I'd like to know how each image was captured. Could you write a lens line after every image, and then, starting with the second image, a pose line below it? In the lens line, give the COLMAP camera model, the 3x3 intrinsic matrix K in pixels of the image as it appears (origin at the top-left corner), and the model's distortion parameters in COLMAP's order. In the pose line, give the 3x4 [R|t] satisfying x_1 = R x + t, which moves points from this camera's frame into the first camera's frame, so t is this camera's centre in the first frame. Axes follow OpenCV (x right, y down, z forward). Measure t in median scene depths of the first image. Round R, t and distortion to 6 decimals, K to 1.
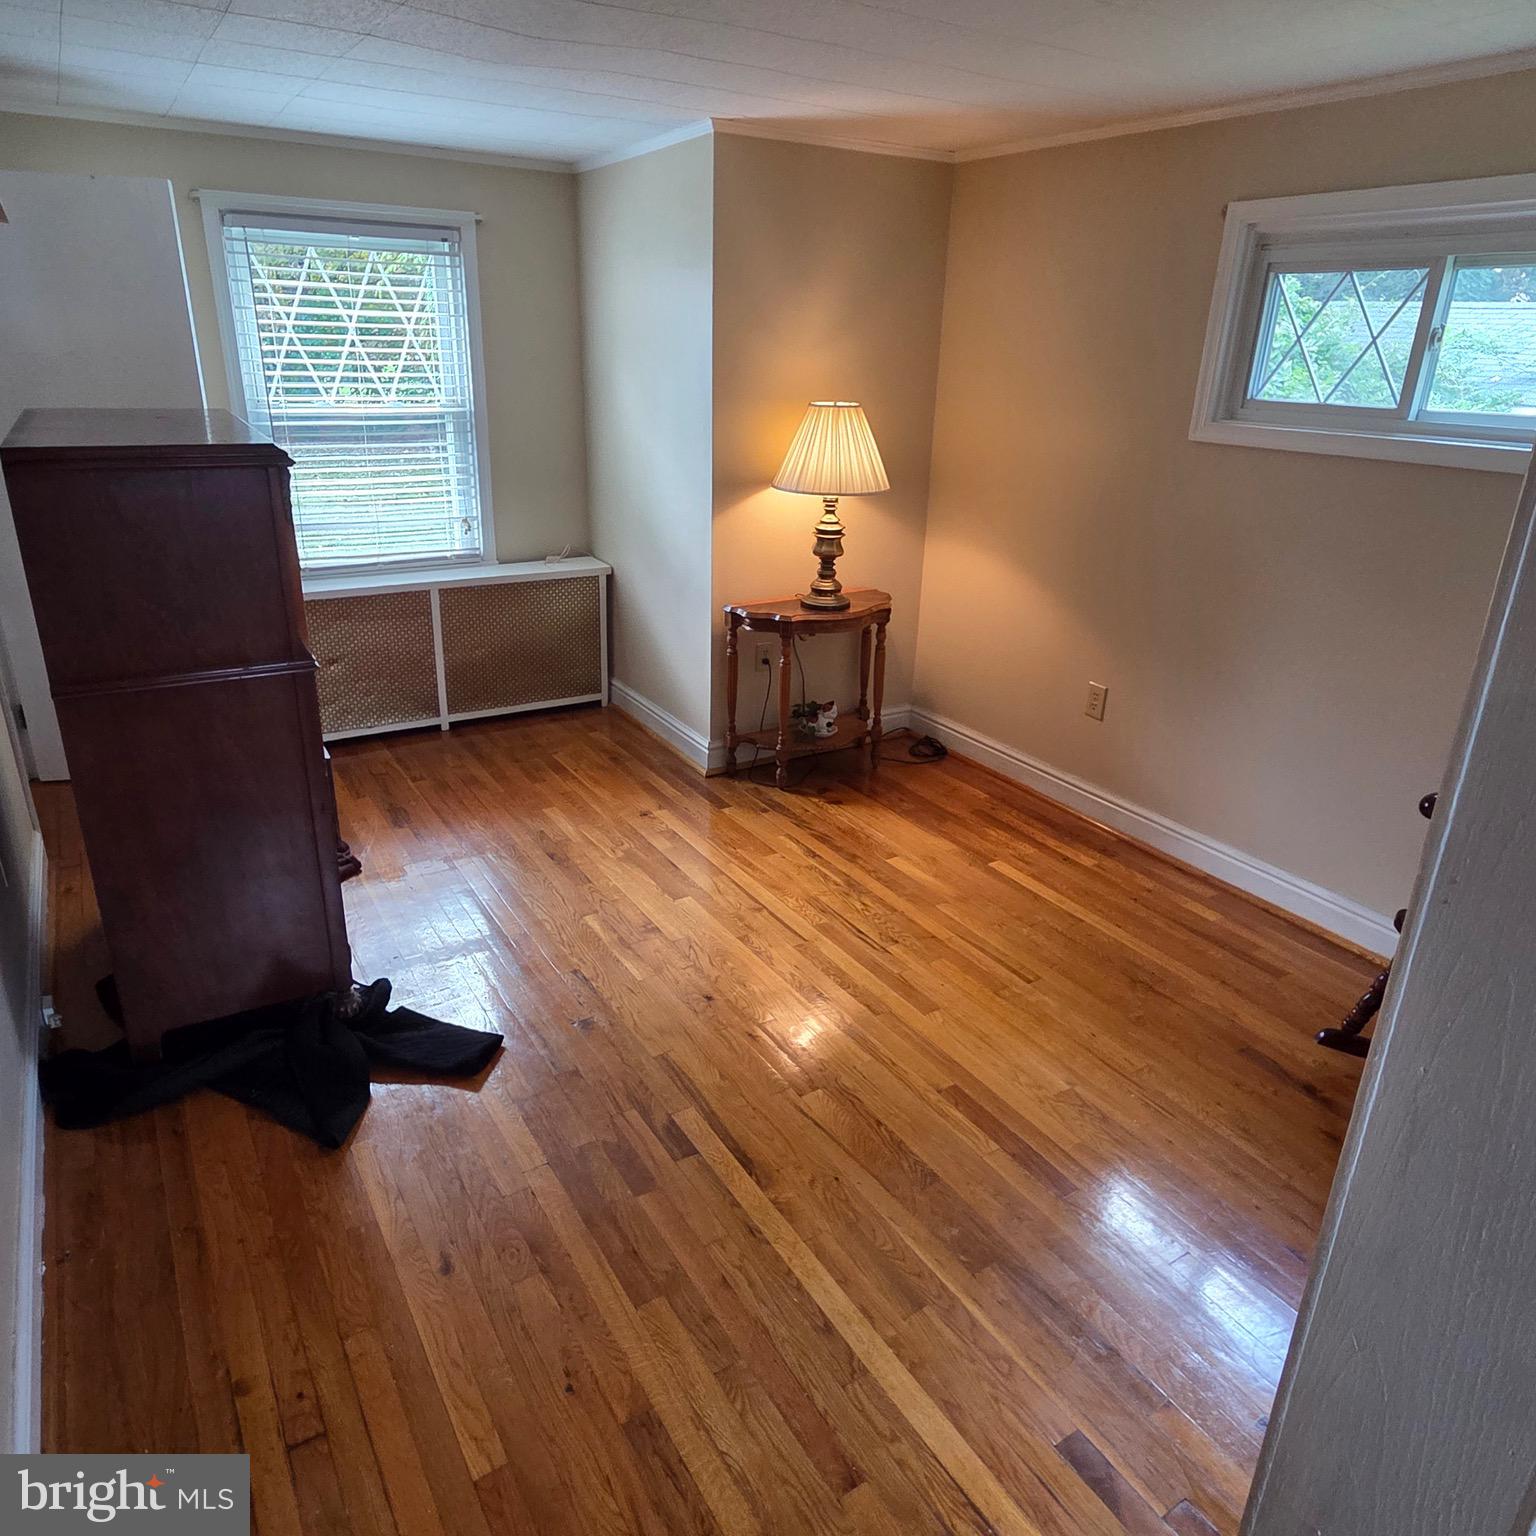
lens RADIAL K [[1062.0, 0, 771.3], [0, 1062.0, 770.5], [0, 0, 1]] dist [-0.002611, 0.000047]
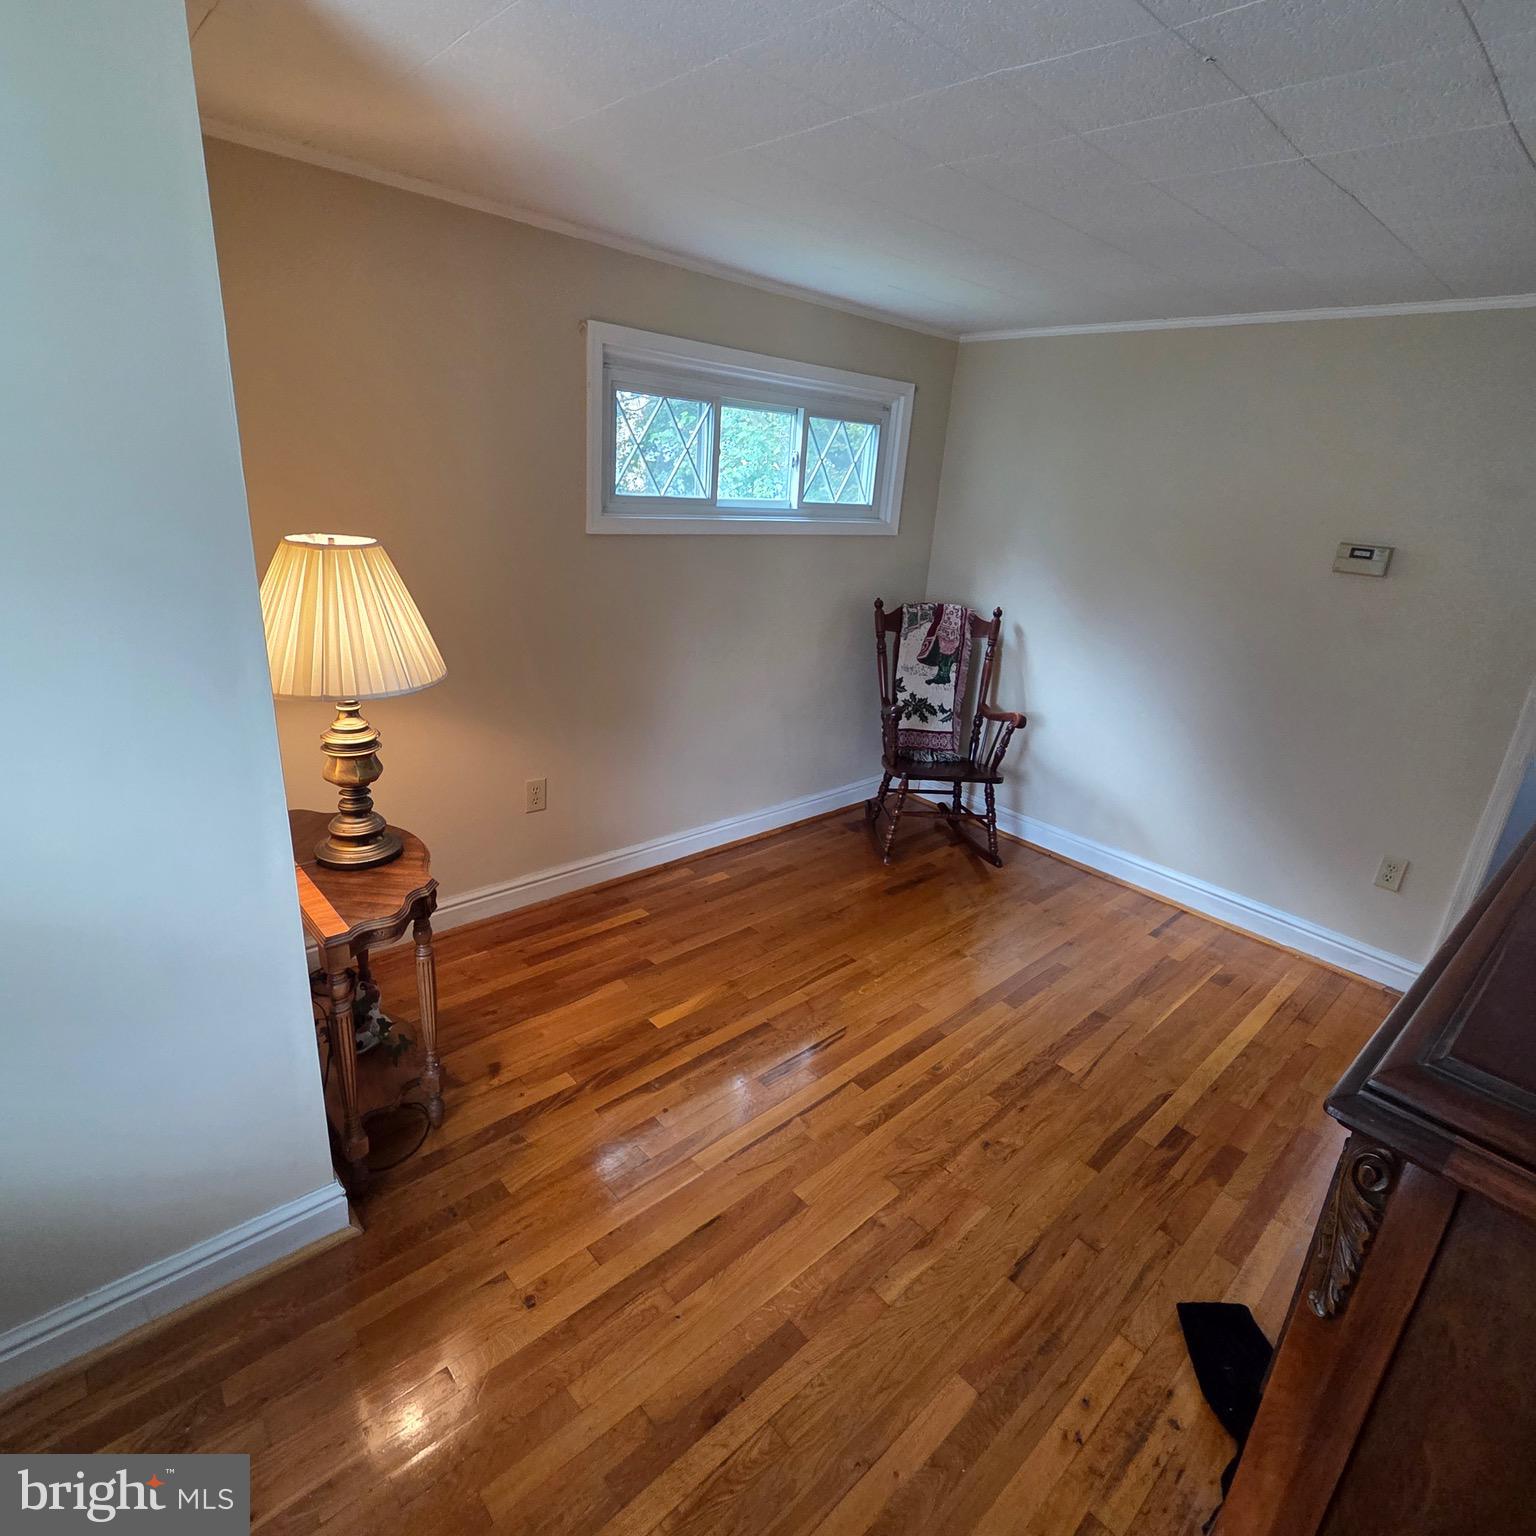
lens RADIAL K [[852.6, 0, 772.2], [0, 852.6, 757.4], [0, 0, 1]] dist [0.003792, 0.001110]
pose [[-0.192315, -0.359766, 0.913008, -0.540613], [0.290326, 0.867868, 0.403133, -0.418467], [-0.937404, 0.342598, -0.062455, 0.973926]]
